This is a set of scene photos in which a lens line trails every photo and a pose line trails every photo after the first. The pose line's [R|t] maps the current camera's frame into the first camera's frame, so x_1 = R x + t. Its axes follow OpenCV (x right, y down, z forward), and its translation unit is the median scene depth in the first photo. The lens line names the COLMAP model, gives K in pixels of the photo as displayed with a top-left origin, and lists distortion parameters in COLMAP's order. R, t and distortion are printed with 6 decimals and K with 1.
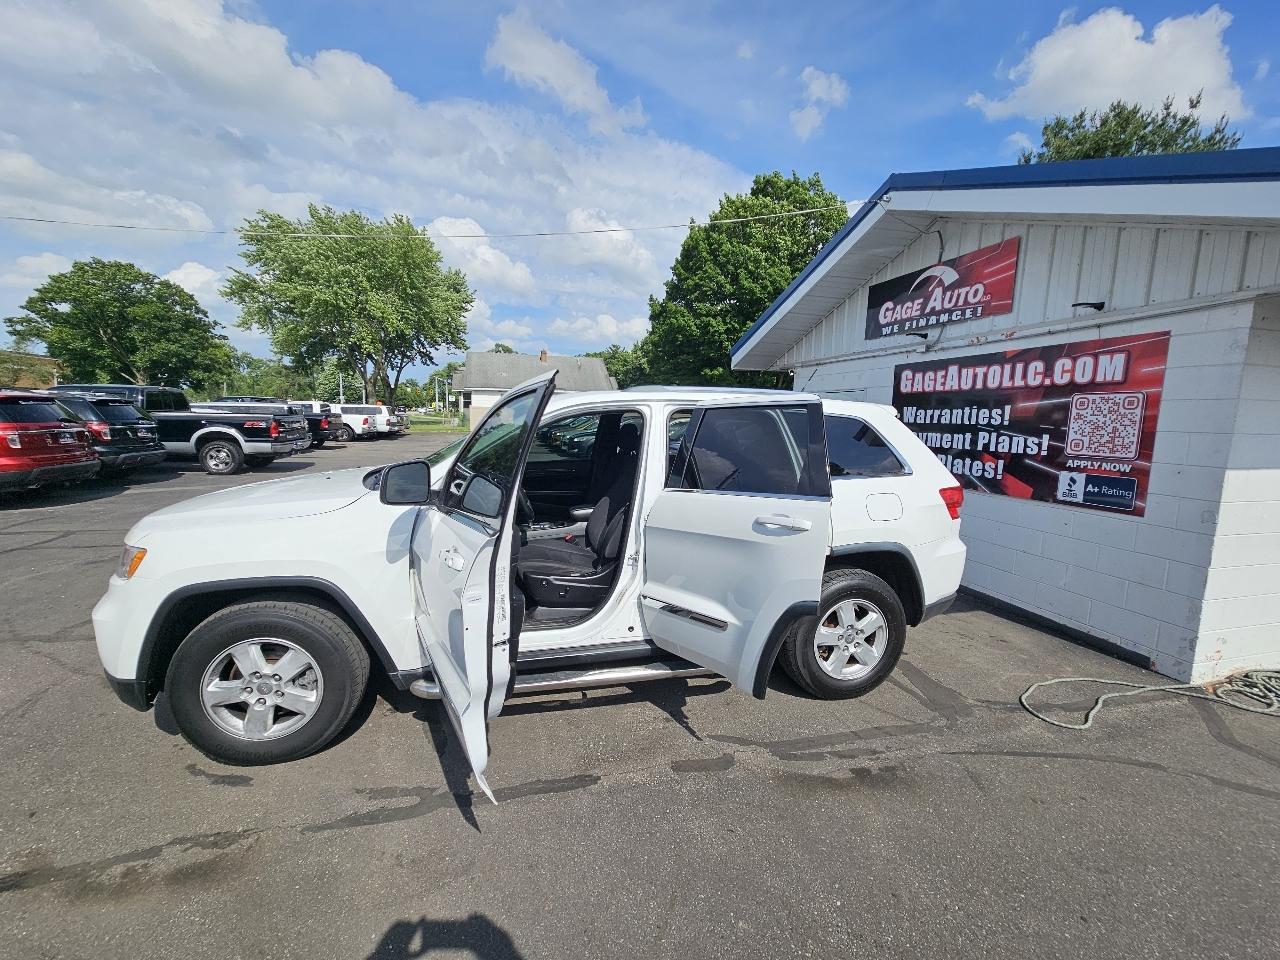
lens RADIAL K [[517.2, 0, 646.4], [0, 517.2, 483.9], [0, 0, 1]] dist [-0.002322, 0.000859]
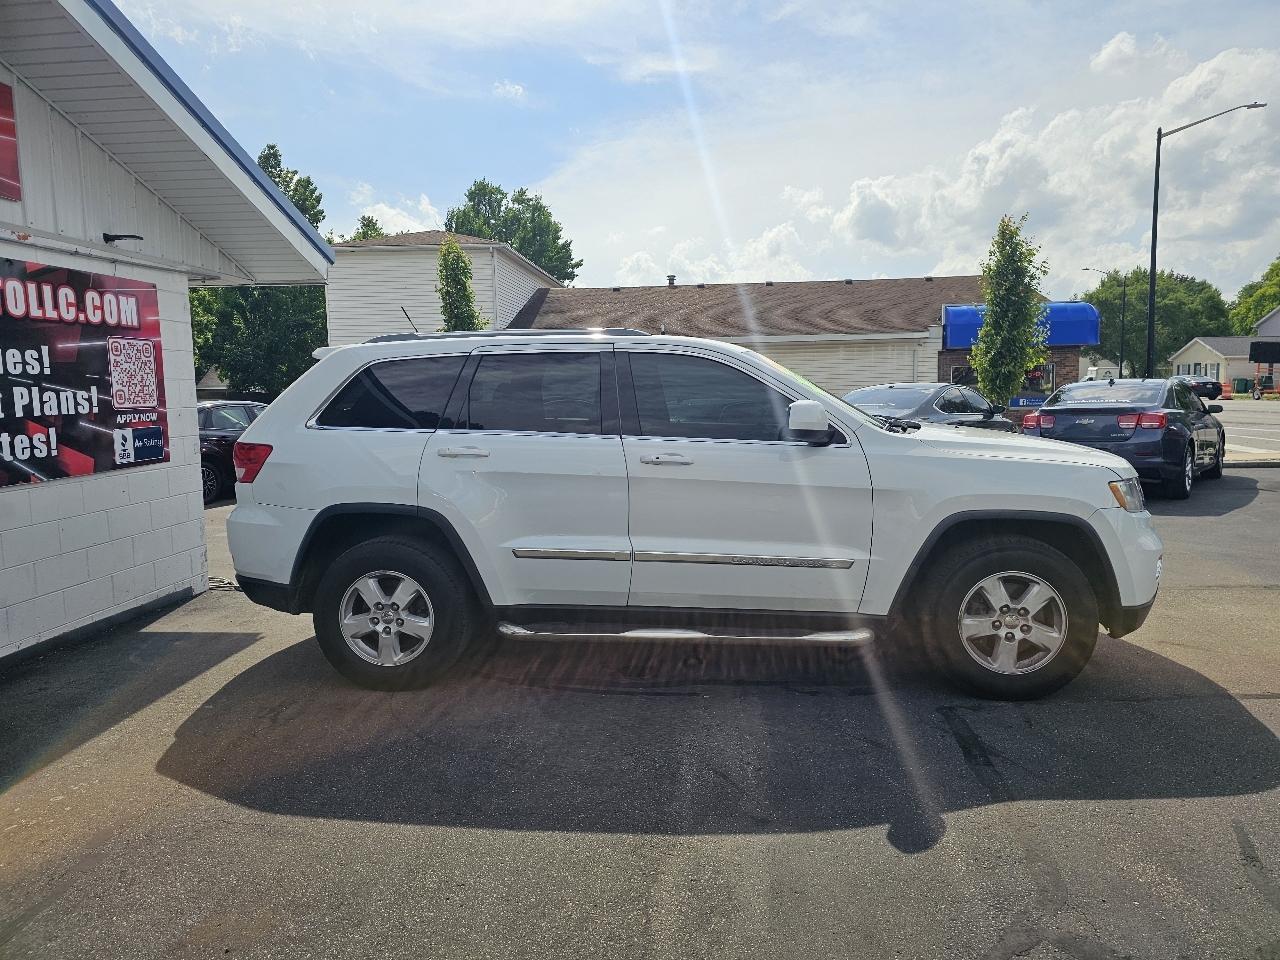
lens RADIAL K [[853.9, 0, 639.7], [0, 853.9, 464.2], [0, 0, 1]] dist [0.055601, -0.037209]
pose [[-0.941011, -0.037439, 0.336299, -0.419075], [0.040924, 0.973973, 0.222939, -0.227922], [-0.335893, 0.223551, -0.914987, 1.855169]]
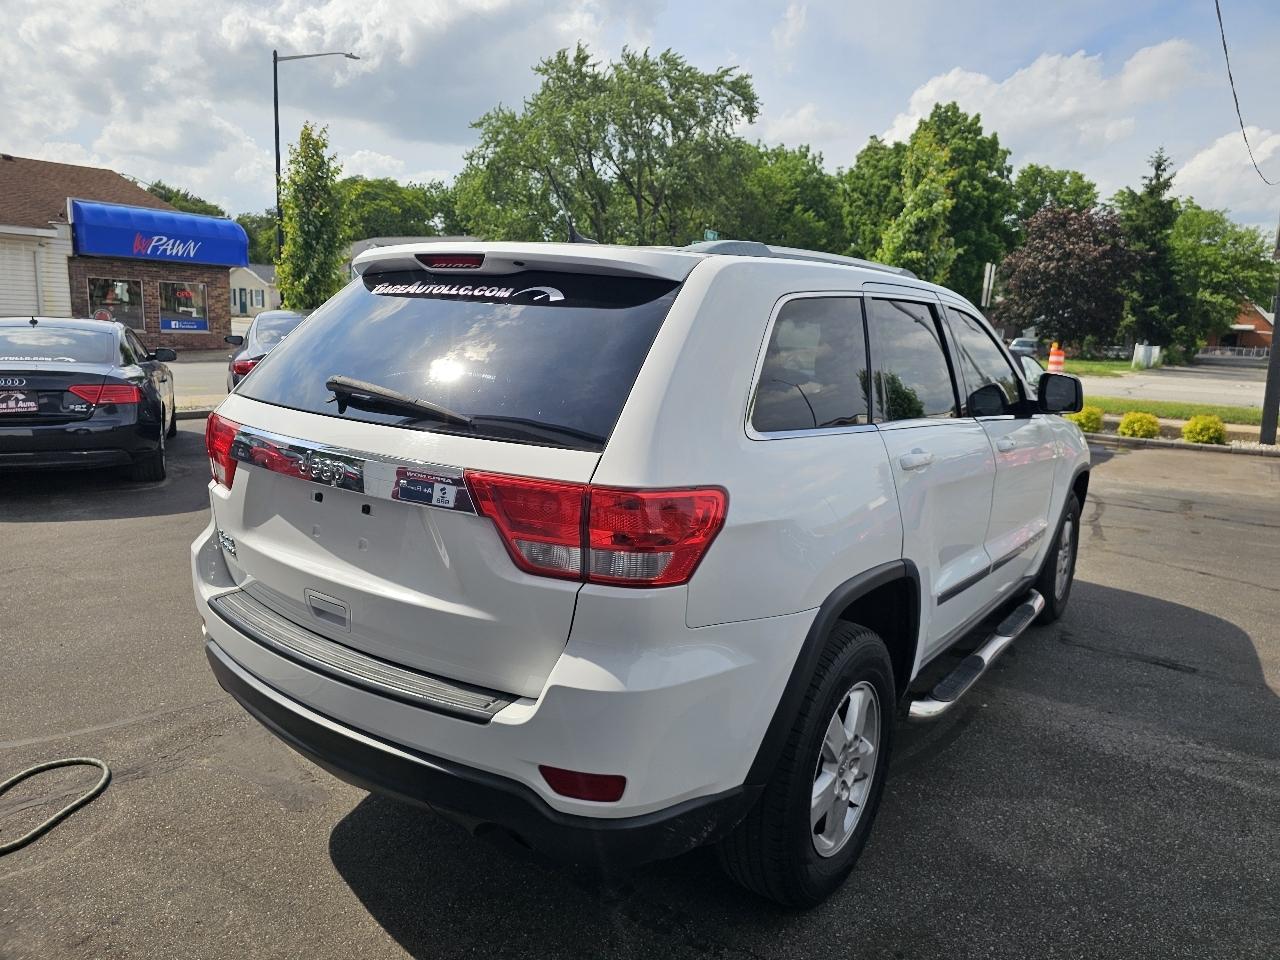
lens RADIAL K [[861.0, 0, 654.0], [0, 861.0, 471.9], [0, 0, 1]] dist [0.056315, -0.051828]
pose [[-0.757776, 0.054265, -0.650254, 0.613416], [-0.150881, 0.954957, 0.255523, -0.153377], [0.634830, 0.291740, -0.715456, 1.360694]]
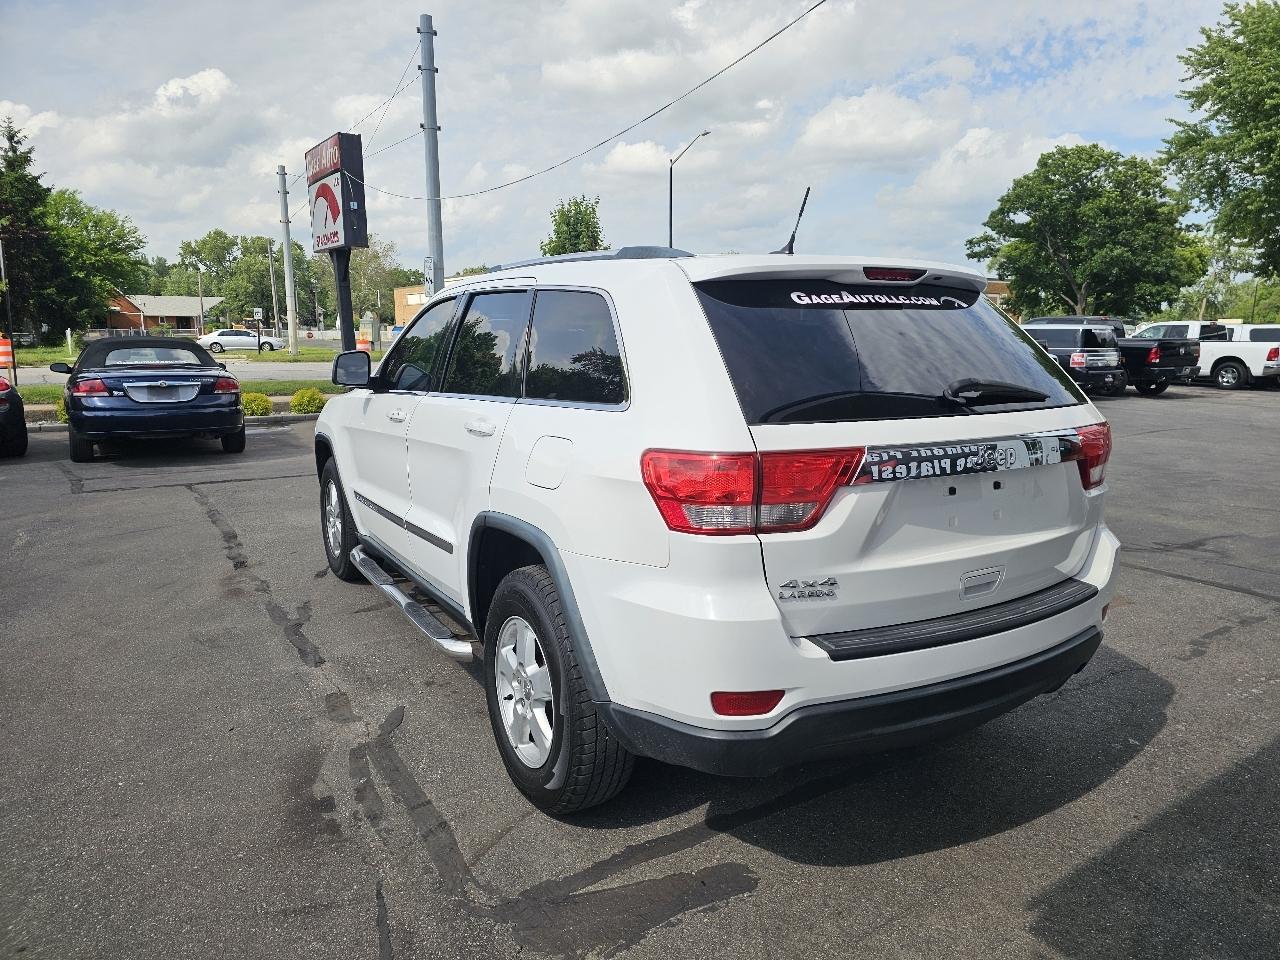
lens RADIAL K [[861.0, 0, 654.0], [0, 861.0, 471.9], [0, 0, 1]] dist [0.056315, -0.051828]
pose [[0.304567, 0.130467, -0.943513, 0.886094], [-0.124475, 0.987531, 0.096373, -0.028380], [0.944322, 0.088091, 0.317009, 0.558672]]
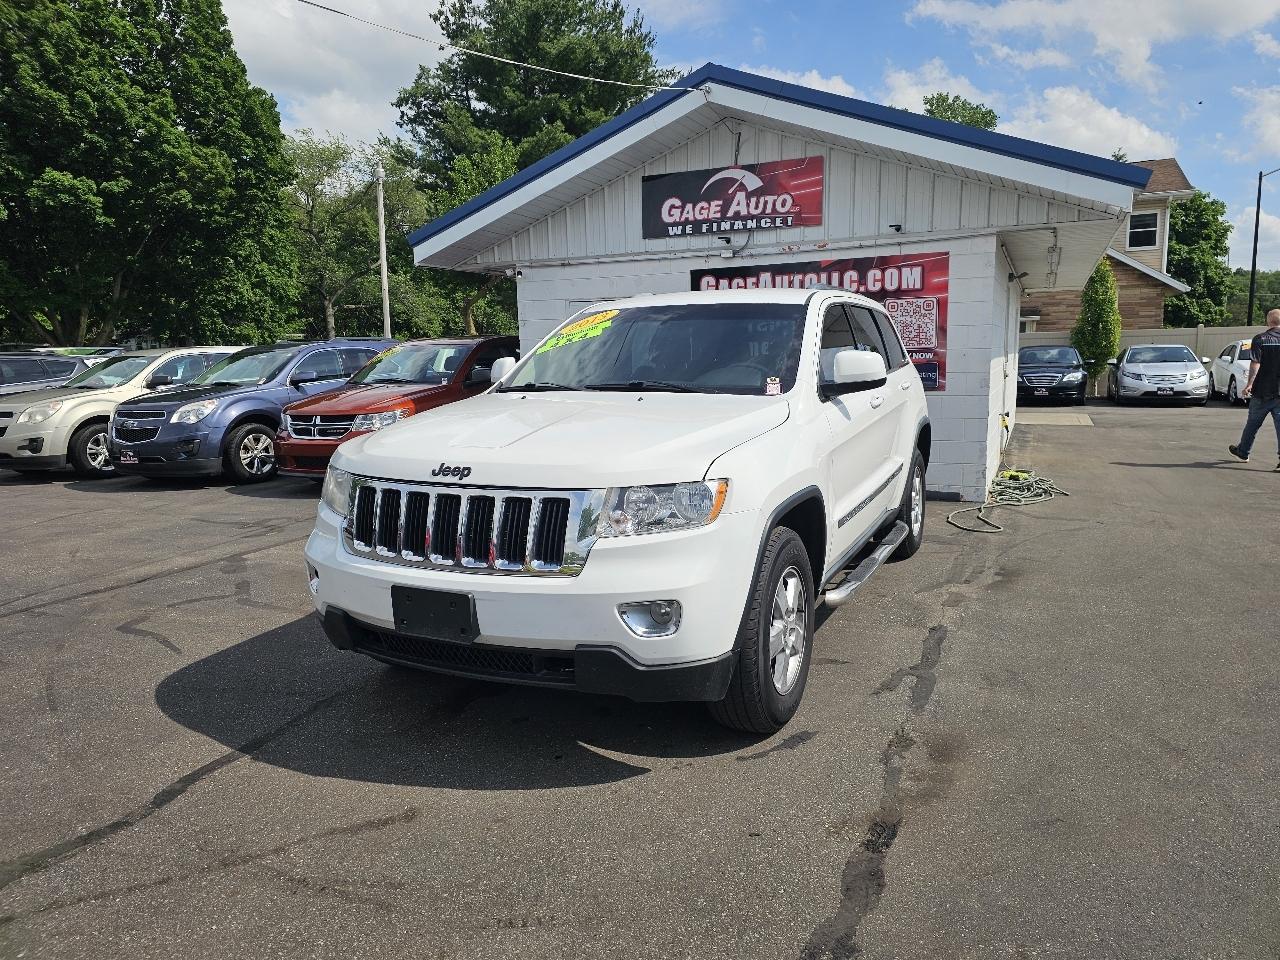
lens RADIAL K [[848.9, 0, 662.6], [0, 848.9, 469.2], [0, 0, 1]] dist [0.080562, -0.078061]
pose [[0.626107, -0.143121, 0.766489, -1.003339], [0.137442, 0.987876, 0.072189, 0.003635], [-0.767528, 0.060150, 0.638187, 0.128179]]
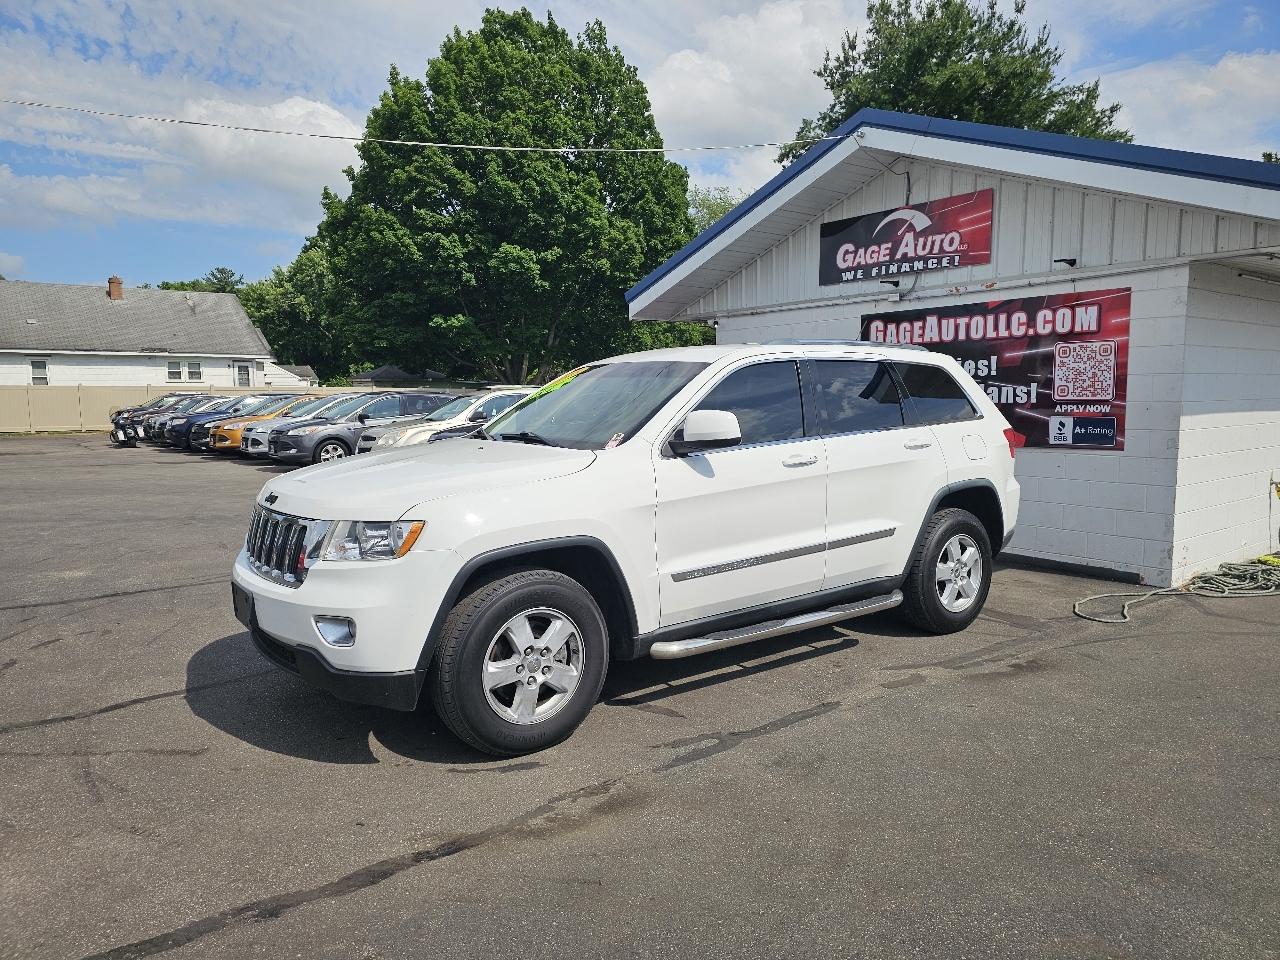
lens RADIAL K [[851.2, 0, 655.6], [0, 851.2, 483.6], [0, 0, 1]] dist [0.055825, -0.043550]
pose [[0.915351, -0.072716, 0.396036, -0.590284], [0.082621, 0.996549, -0.007985, 0.054277], [-0.394089, 0.040030, 0.918200, -0.263056]]
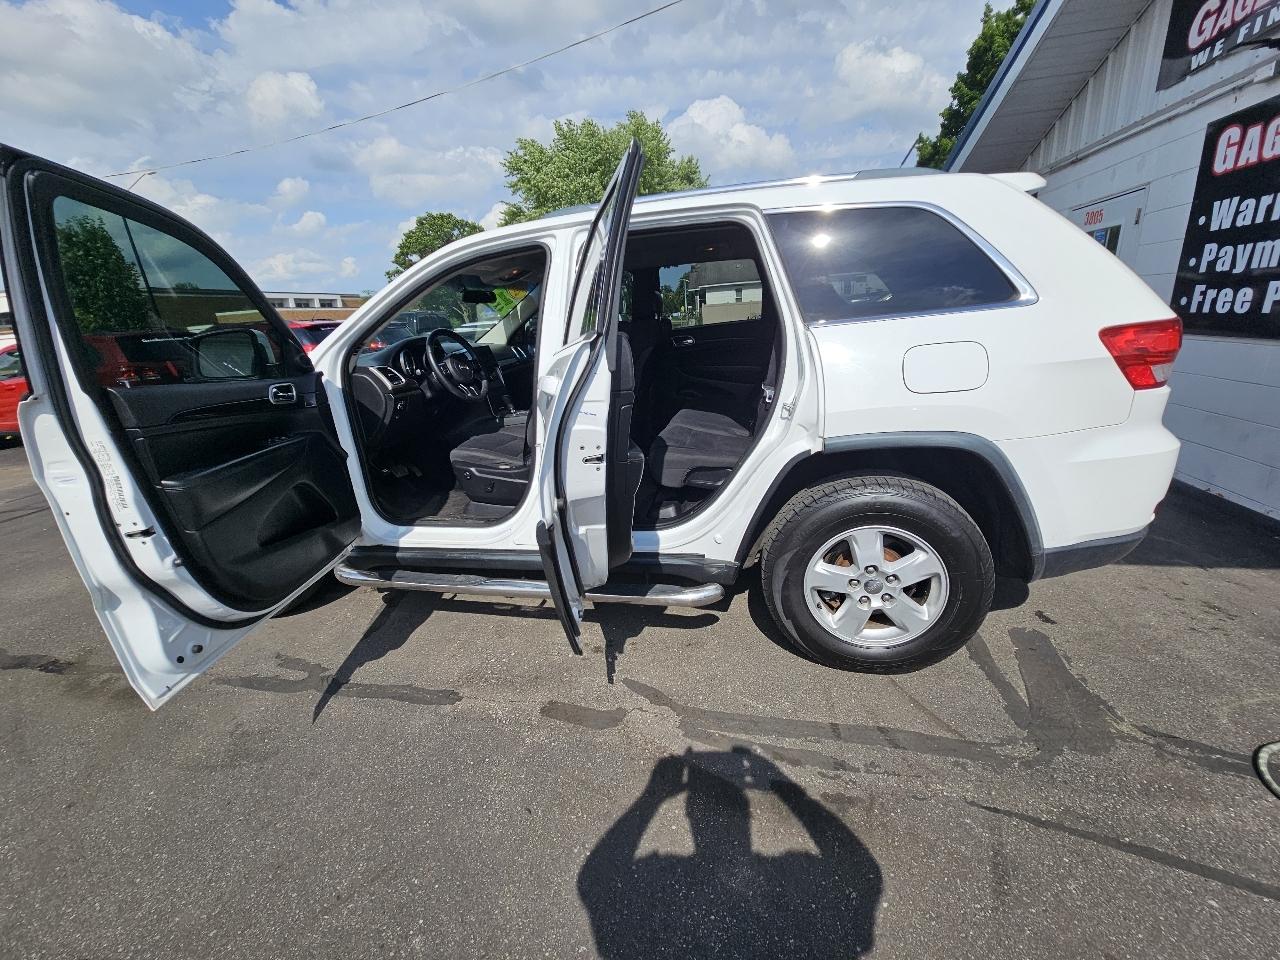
lens RADIAL K [[521.8, 0, 644.4], [0, 521.8, 480.7], [0, 0, 1]] dist [0.007948, -0.003983]
pose [[0.887847, 0.052659, -0.457116, 0.296097], [0.030403, 0.984545, 0.172470, 0.038738], [0.459134, -0.167025, 0.872524, 0.235850]]
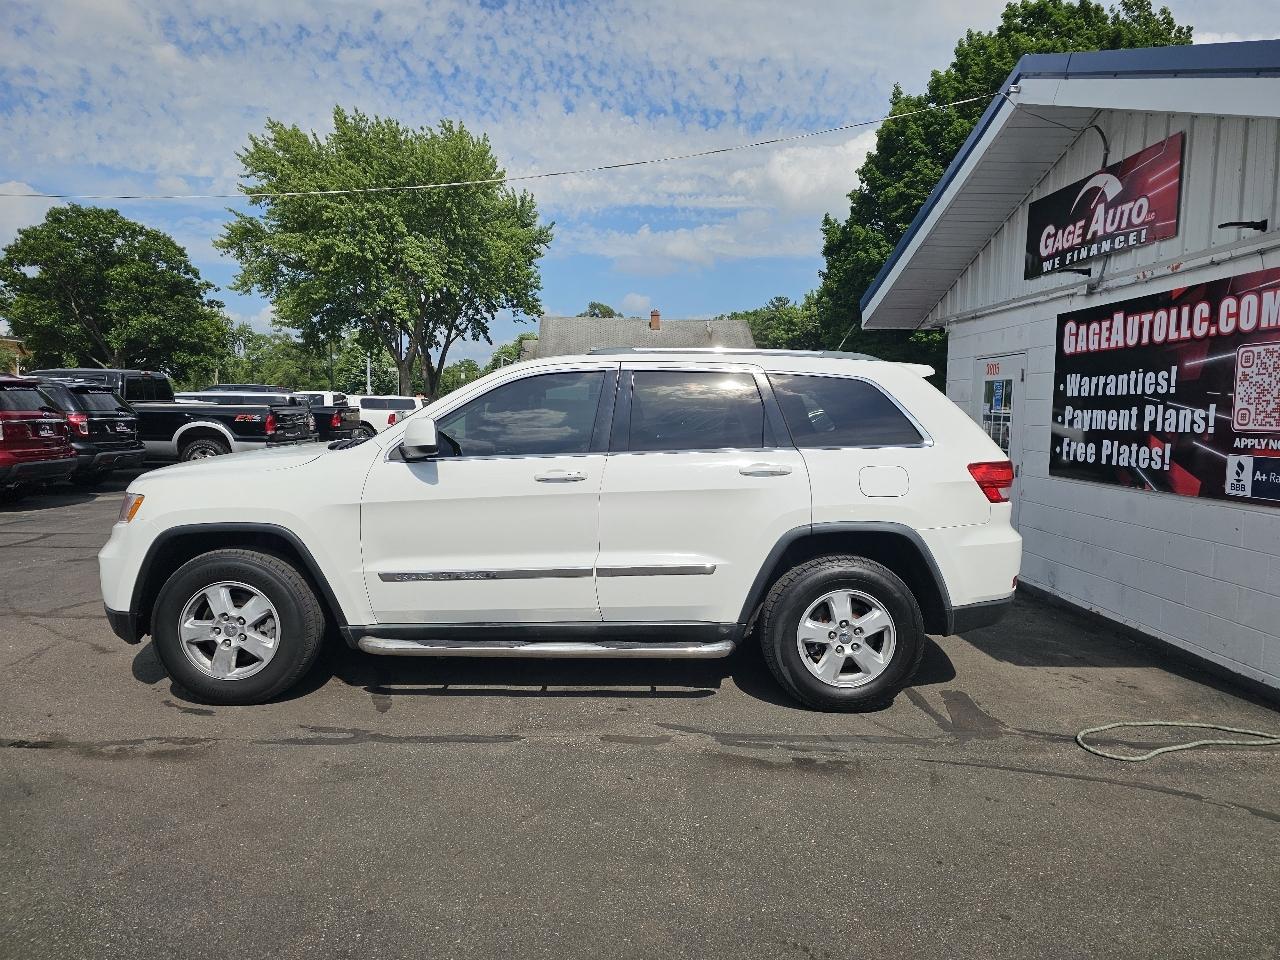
lens RADIAL K [[857.0, 0, 649.1], [0, 857.0, 476.5], [0, 0, 1]] dist [0.054996, -0.045191]
pose [[0.976771, 0.008969, -0.214100, 0.261029], [-0.021497, 0.998185, -0.056257, 0.083889], [0.213207, 0.059553, 0.975190, -0.312797]]
